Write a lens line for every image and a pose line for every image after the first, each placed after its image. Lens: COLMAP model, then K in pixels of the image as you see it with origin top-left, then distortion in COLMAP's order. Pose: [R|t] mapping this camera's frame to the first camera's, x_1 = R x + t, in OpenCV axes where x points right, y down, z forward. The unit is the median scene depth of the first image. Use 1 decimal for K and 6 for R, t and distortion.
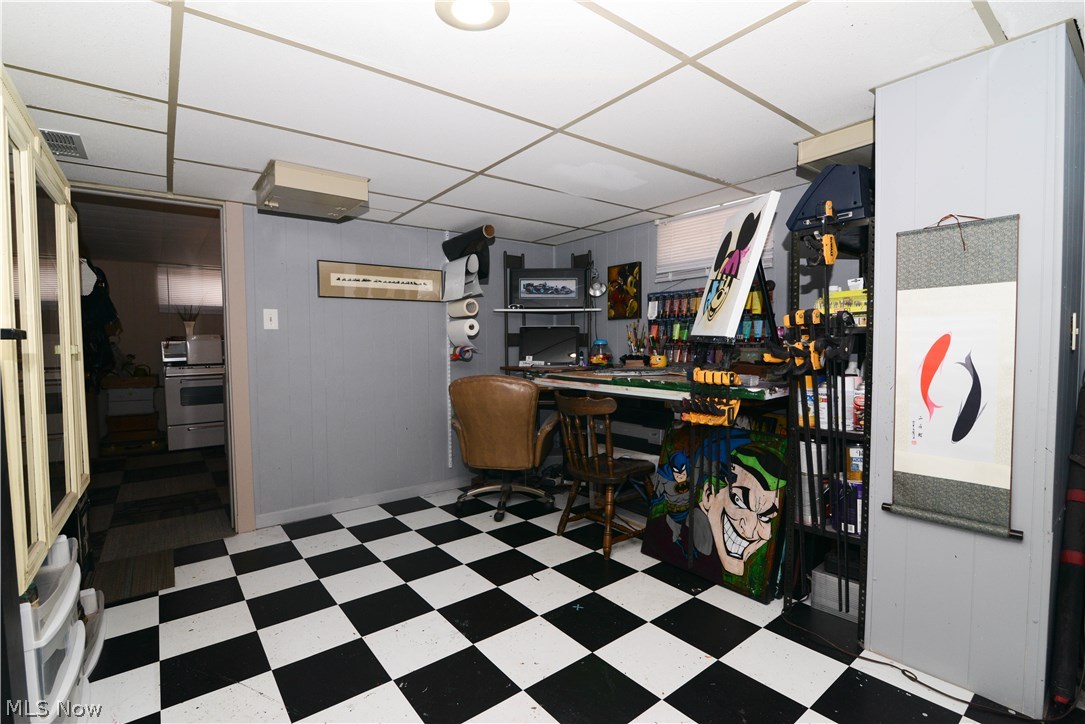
lens RADIAL K [[497.1, 0, 542.3], [0, 497.1, 367.7], [0, 0, 1]] dist [-0.020244, 0.001228]
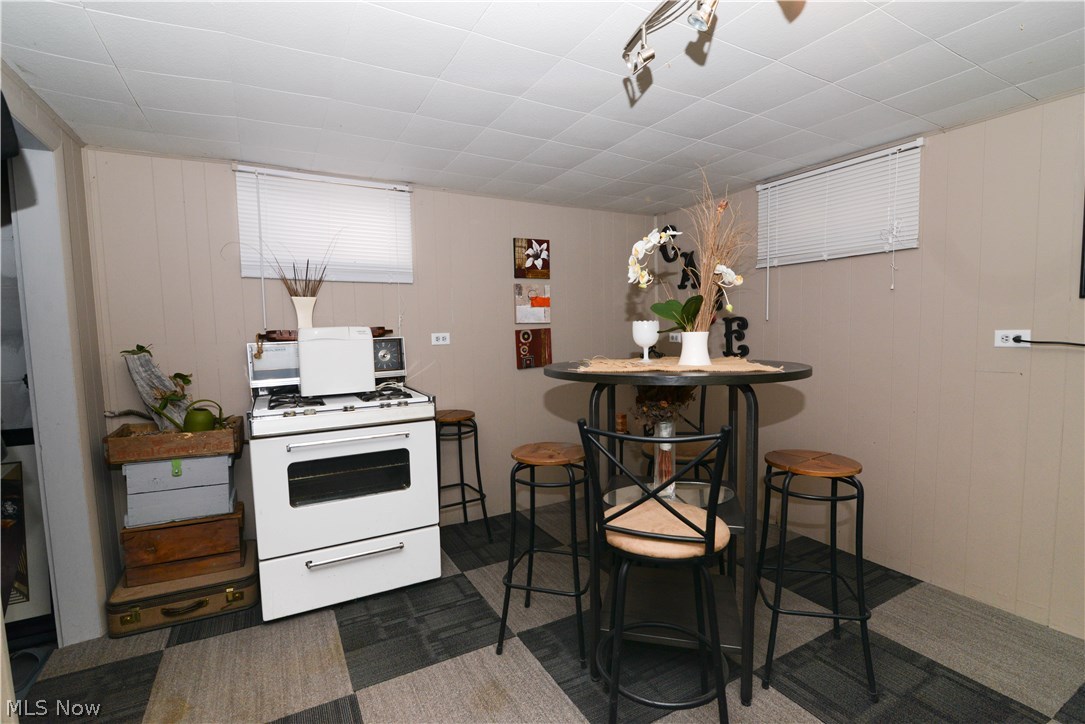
lens RADIAL K [[497.1, 0, 542.3], [0, 497.1, 367.7], [0, 0, 1]] dist [-0.020244, 0.001228]
pose [[0.986506, 0.019533, -0.162556, -0.449950], [-0.011720, 0.998736, 0.048881, -0.056395], [0.163305, -0.046317, 0.985488, 0.617469]]
